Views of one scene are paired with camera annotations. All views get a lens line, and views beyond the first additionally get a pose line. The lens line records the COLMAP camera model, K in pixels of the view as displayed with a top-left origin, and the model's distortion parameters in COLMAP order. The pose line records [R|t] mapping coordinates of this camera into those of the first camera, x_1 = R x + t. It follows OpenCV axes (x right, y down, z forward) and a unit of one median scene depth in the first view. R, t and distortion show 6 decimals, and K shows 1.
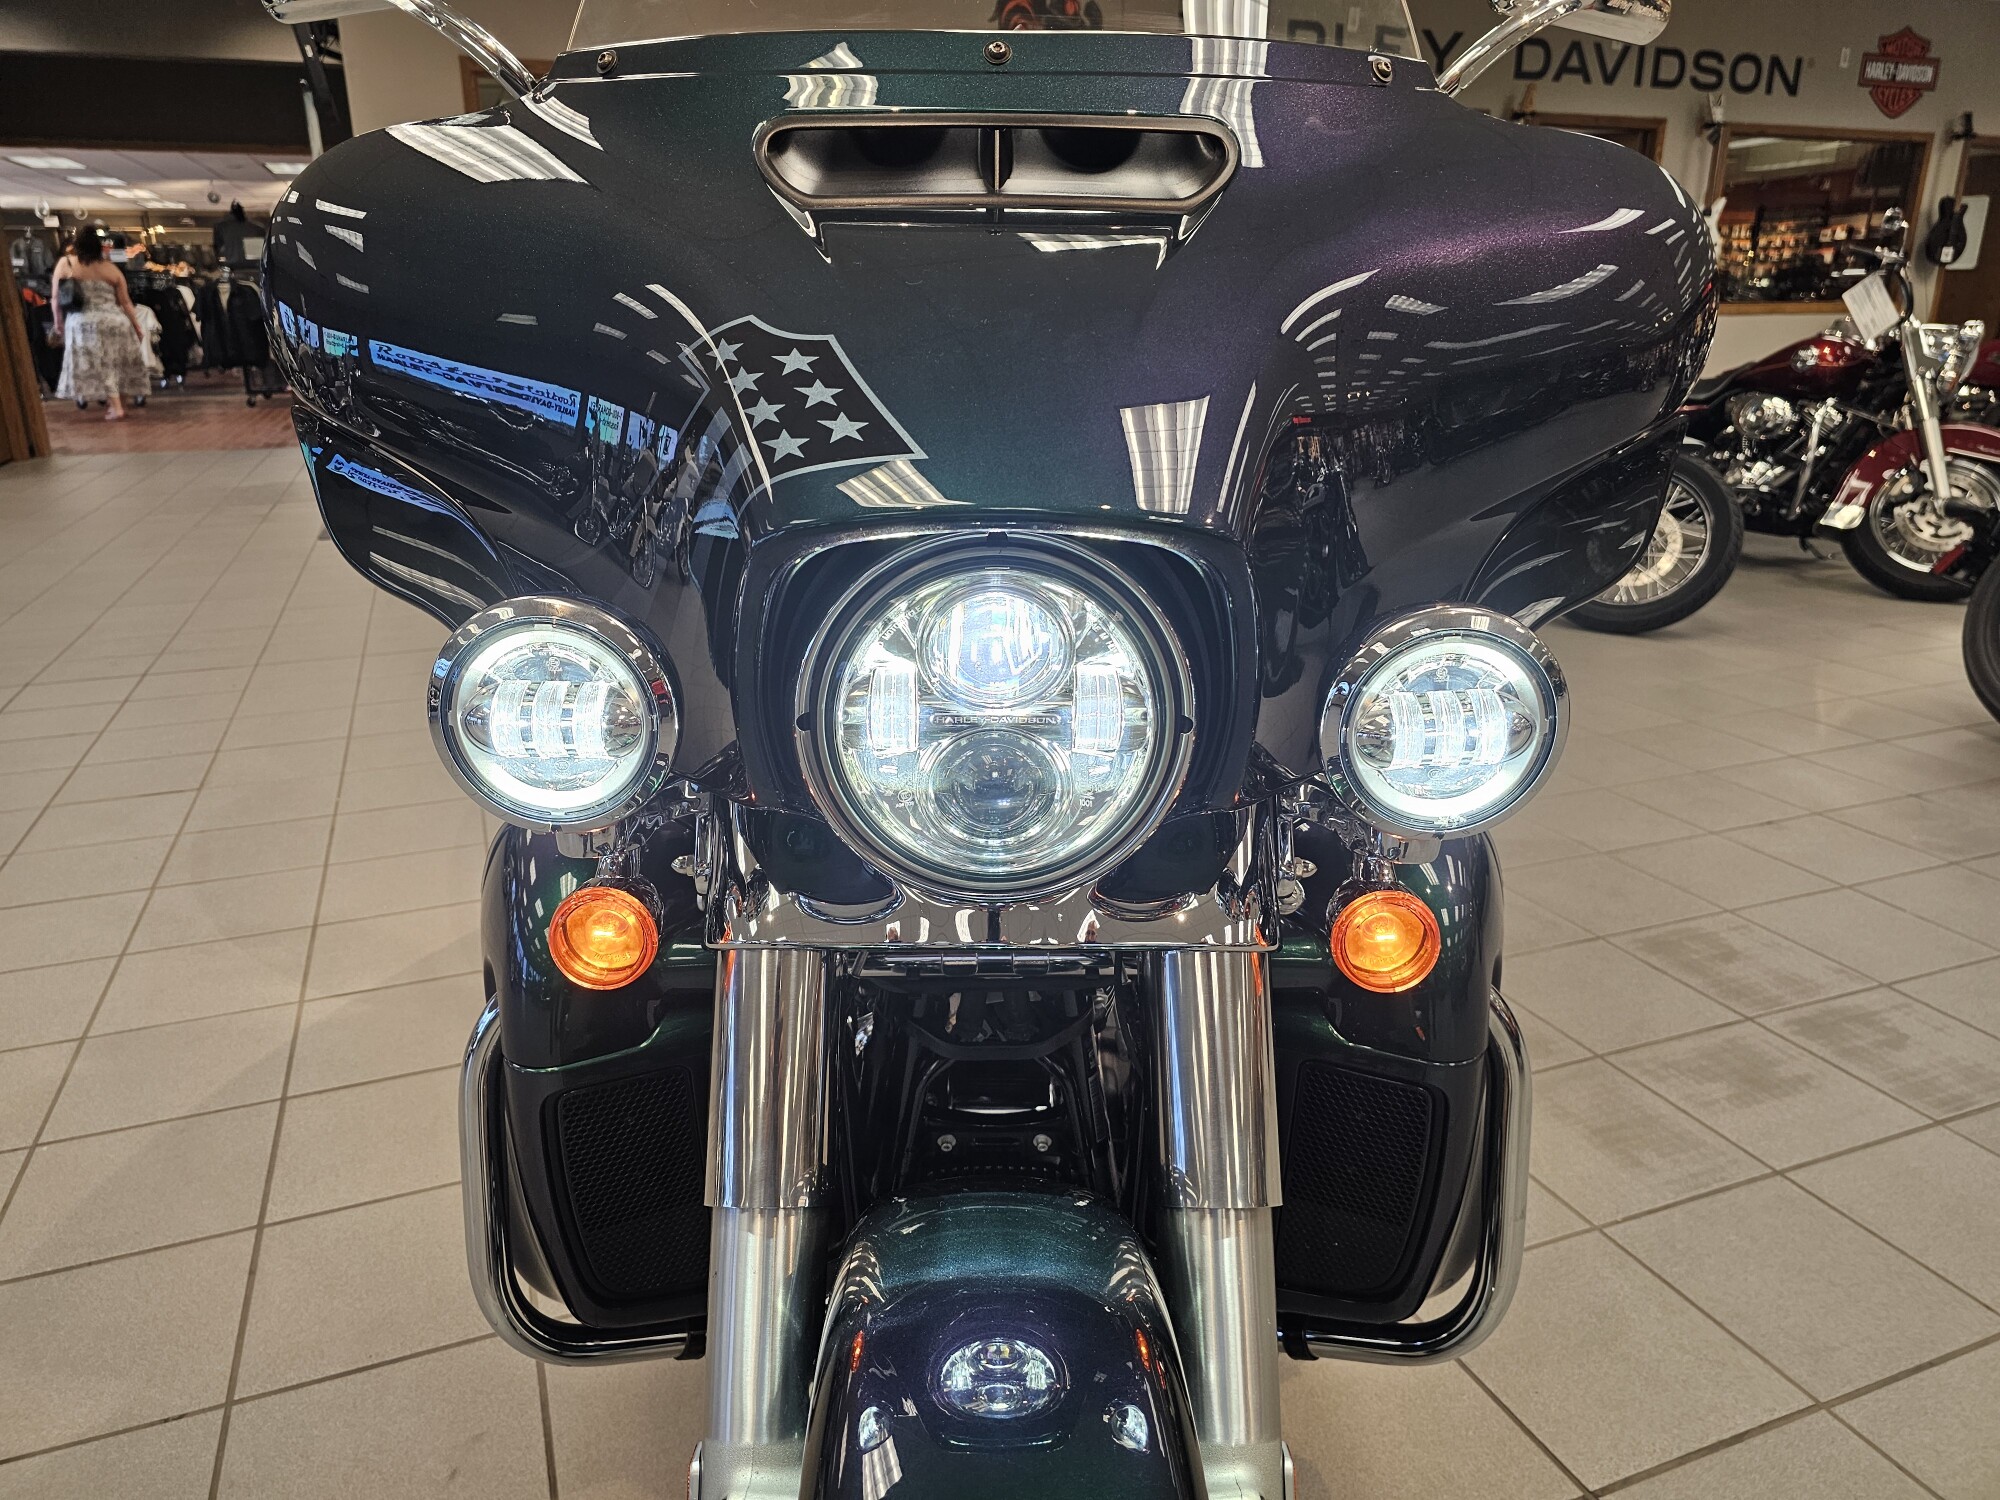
lens RADIAL K [[1355.3, 0, 1001.1], [0, 1355.3, 754.2], [0, 0, 1]] dist [0.034493, -0.033230]
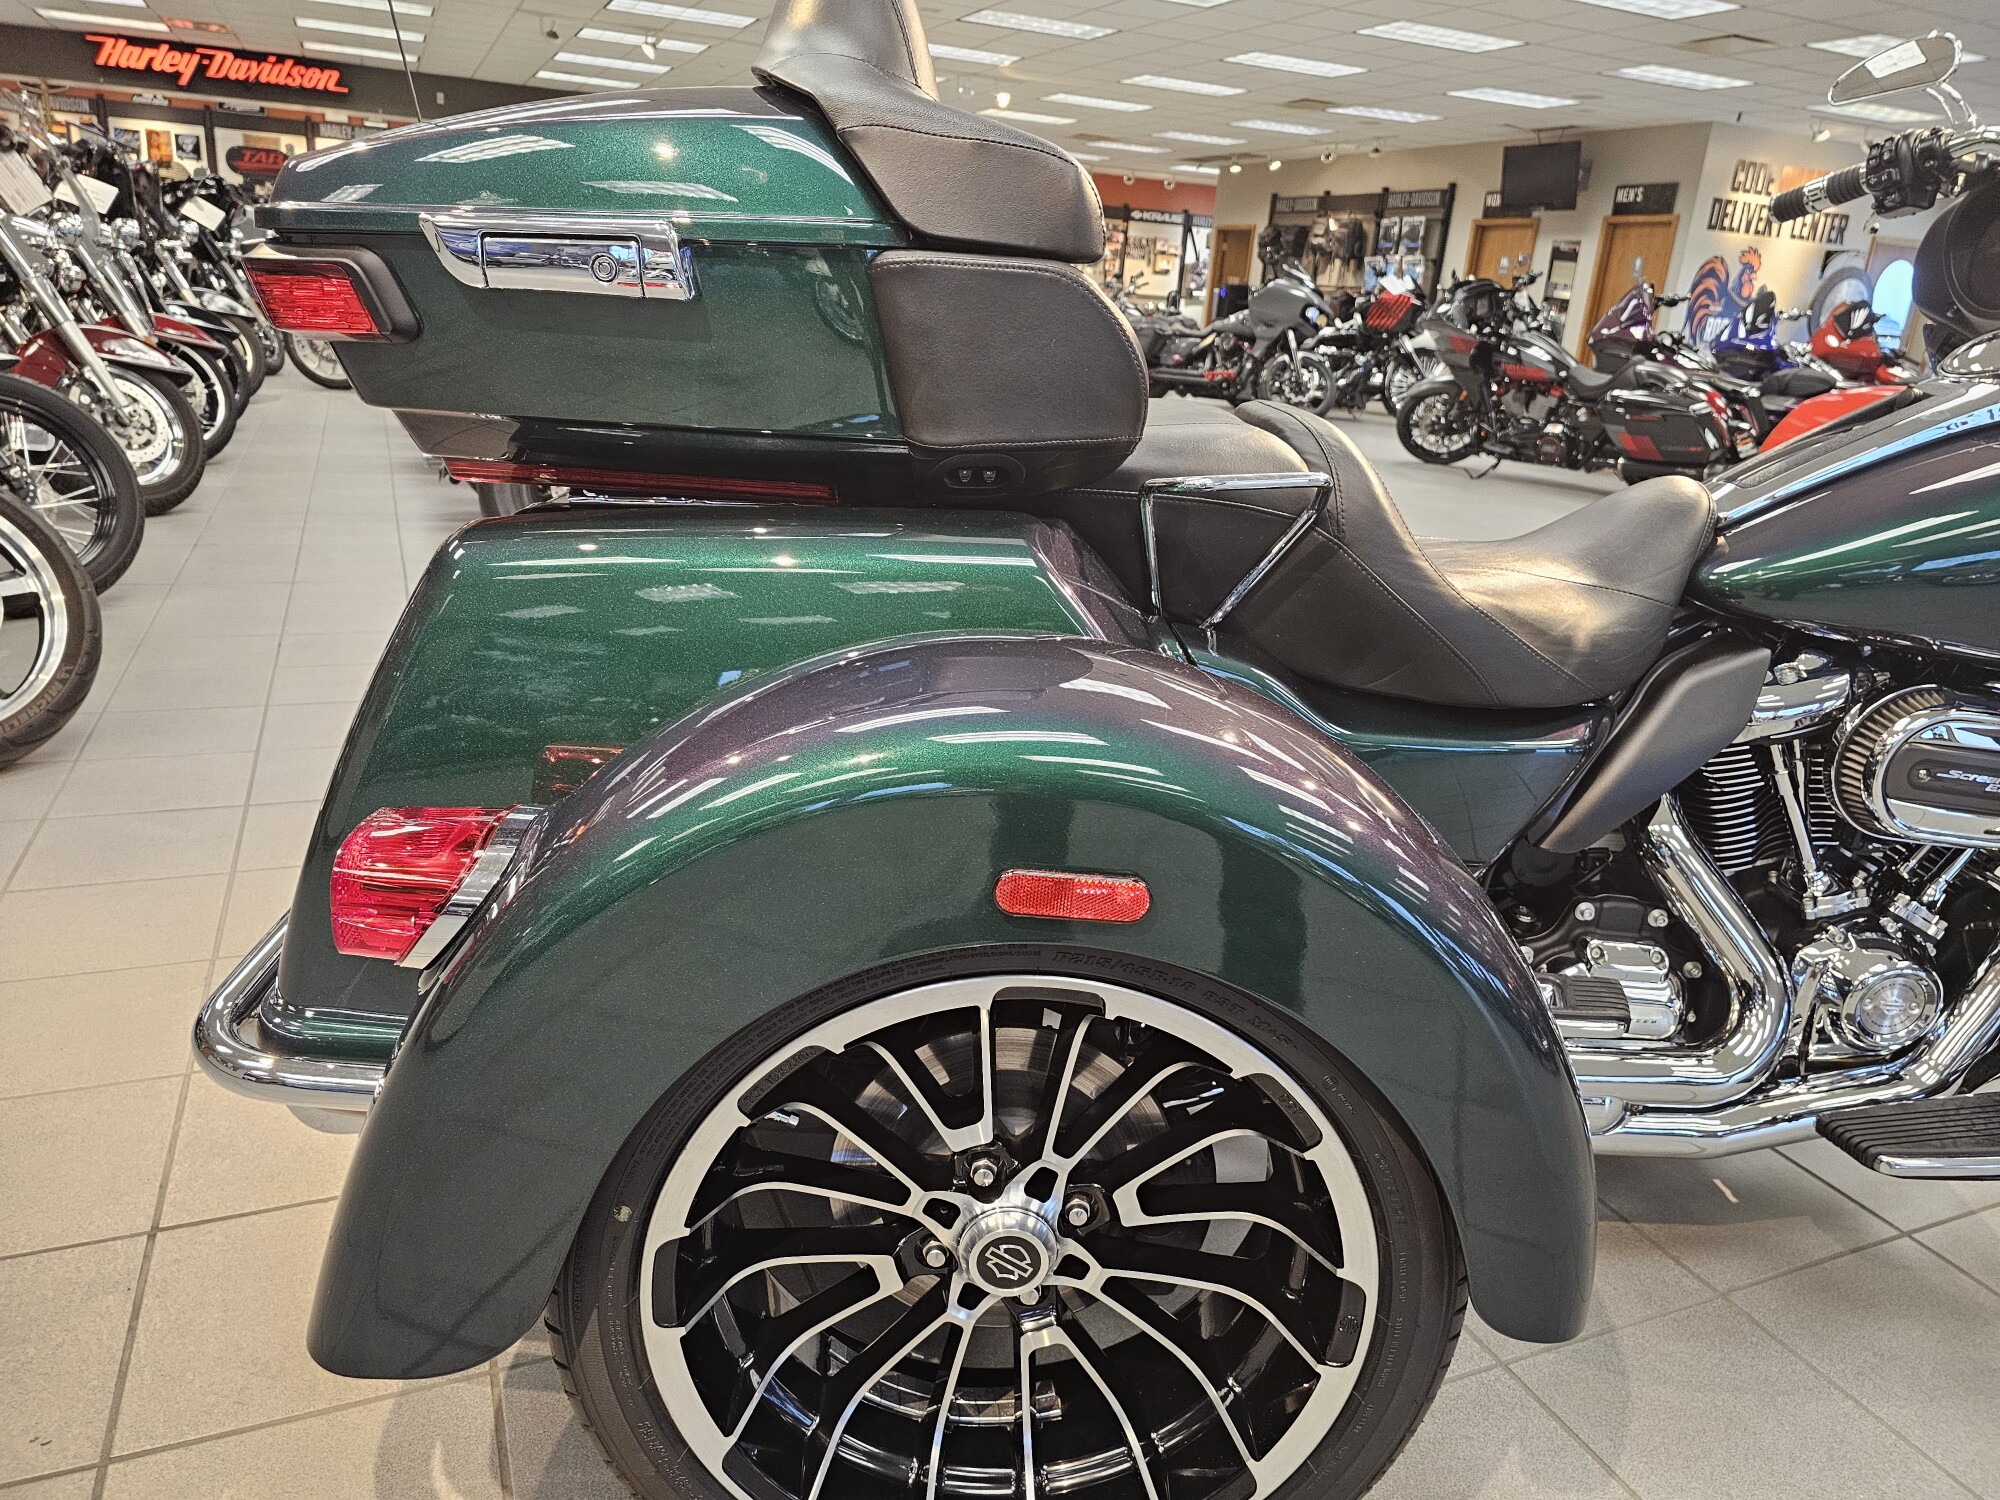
lens RADIAL K [[1346.6, 0, 994.2], [0, 1346.6, 738.3], [0, 0, 1]] dist [0.042522, -0.038245]
pose [[-0.026549, -0.311838, 0.949764, -0.690002], [0.250849, 0.917621, 0.308296, -0.291737], [-0.967662, 0.246433, 0.053863, 1.076800]]
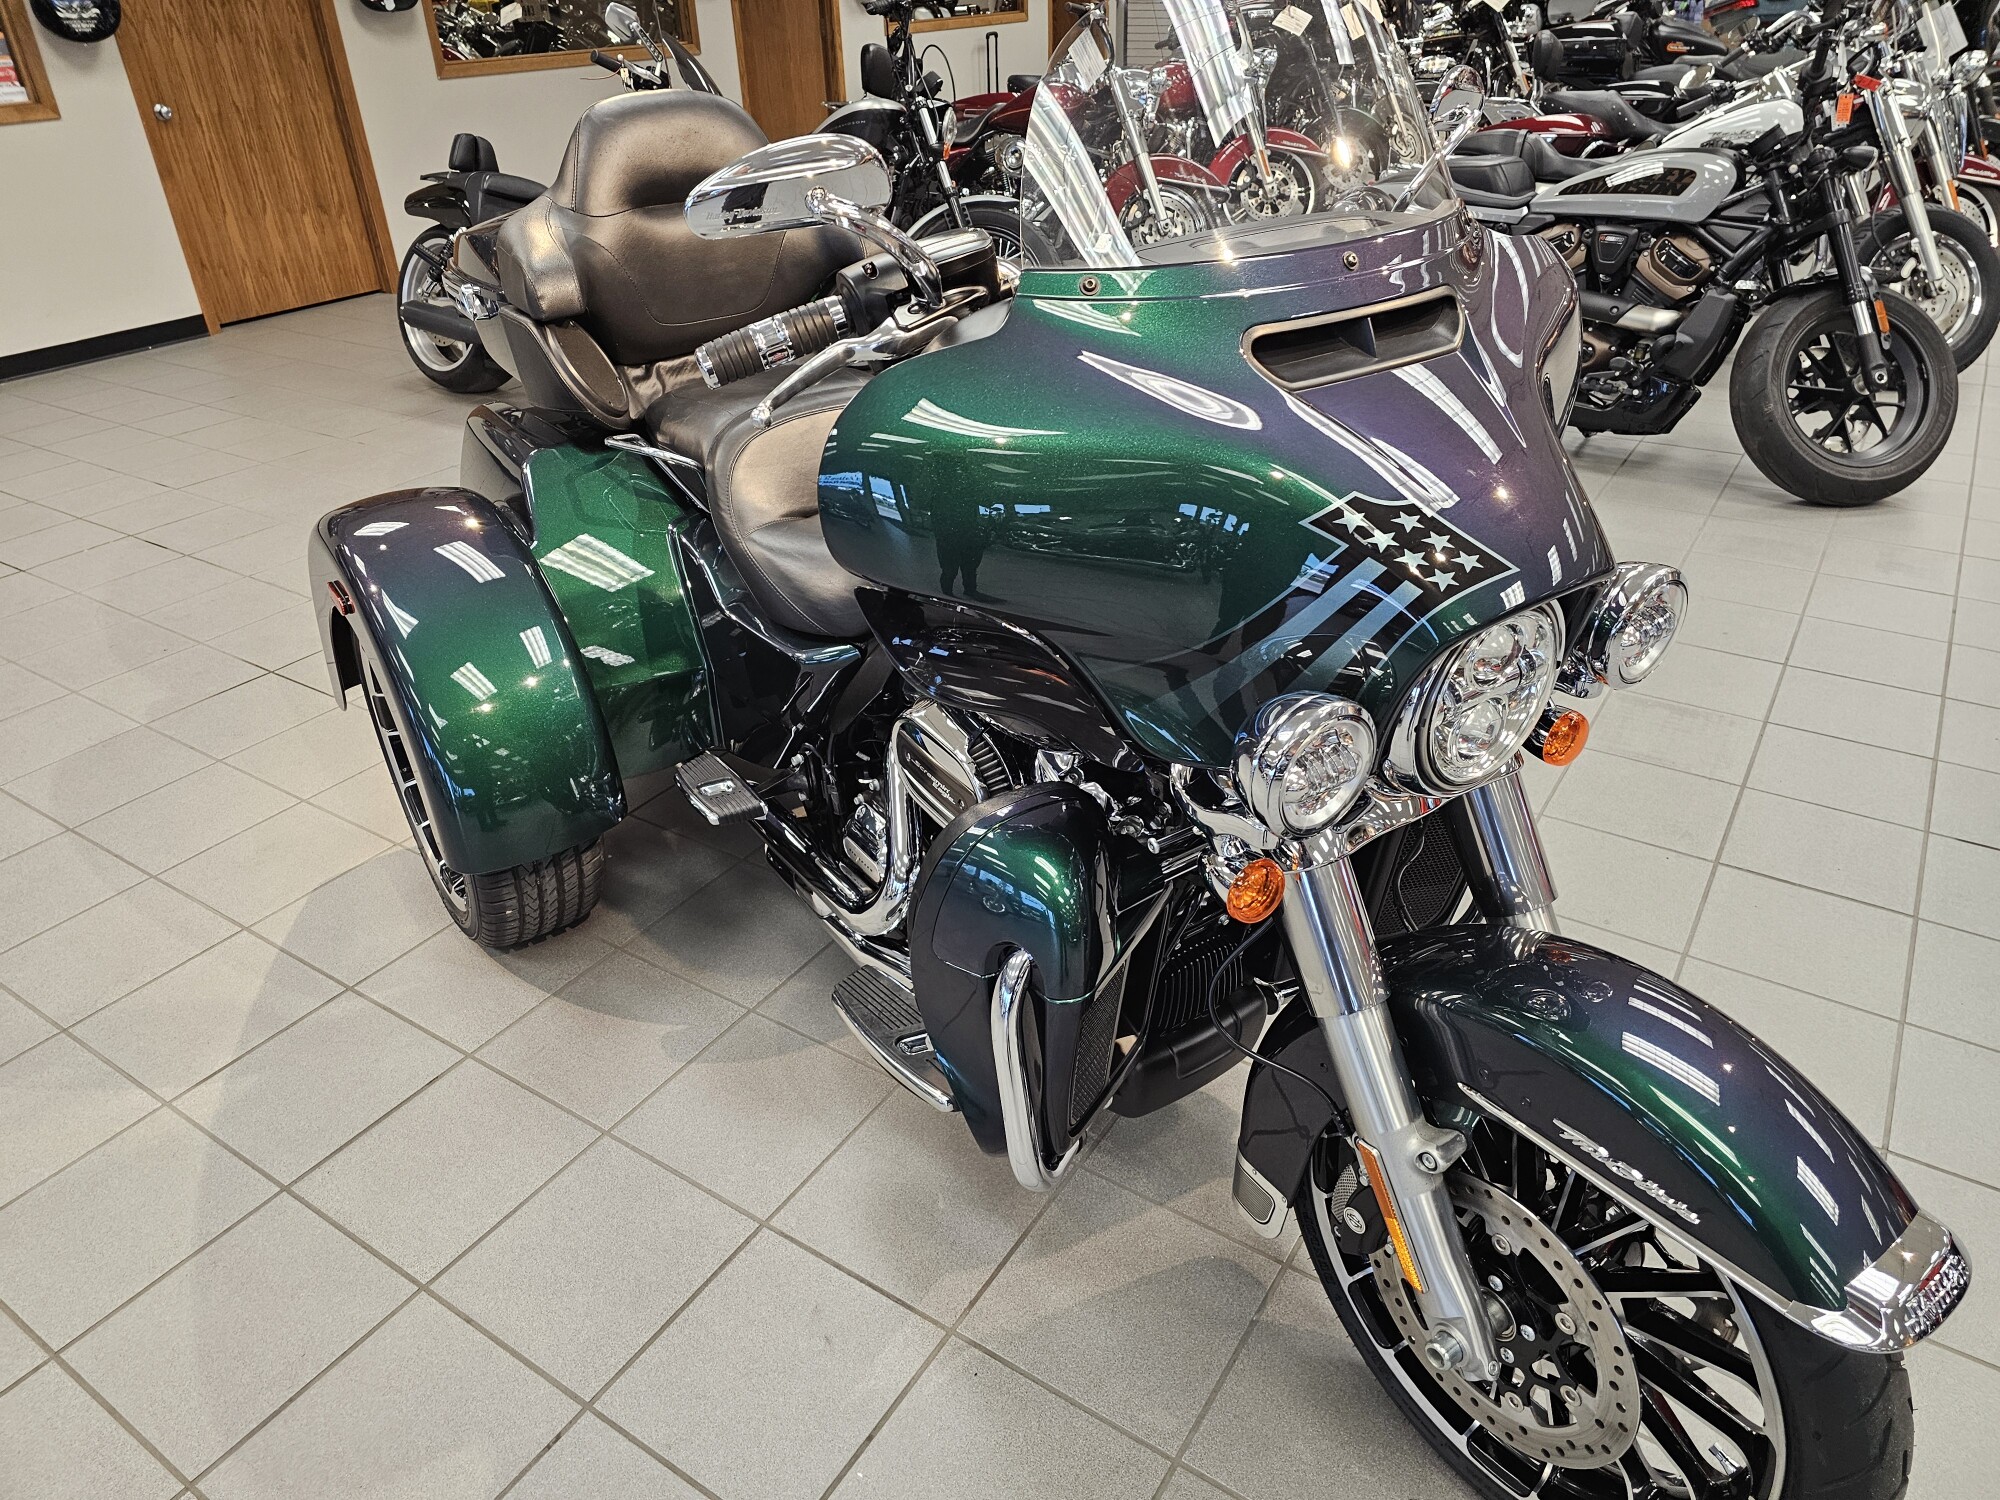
lens RADIAL K [[1346.6, 0, 994.2], [0, 1346.6, 738.3], [0, 0, 1]] dist [0.042522, -0.038245]
pose [[0.822663, -0.298837, 0.483656, -0.458196], [0.201226, 0.948694, 0.243900, -0.174525], [-0.531728, -0.103324, 0.840589, -0.035021]]
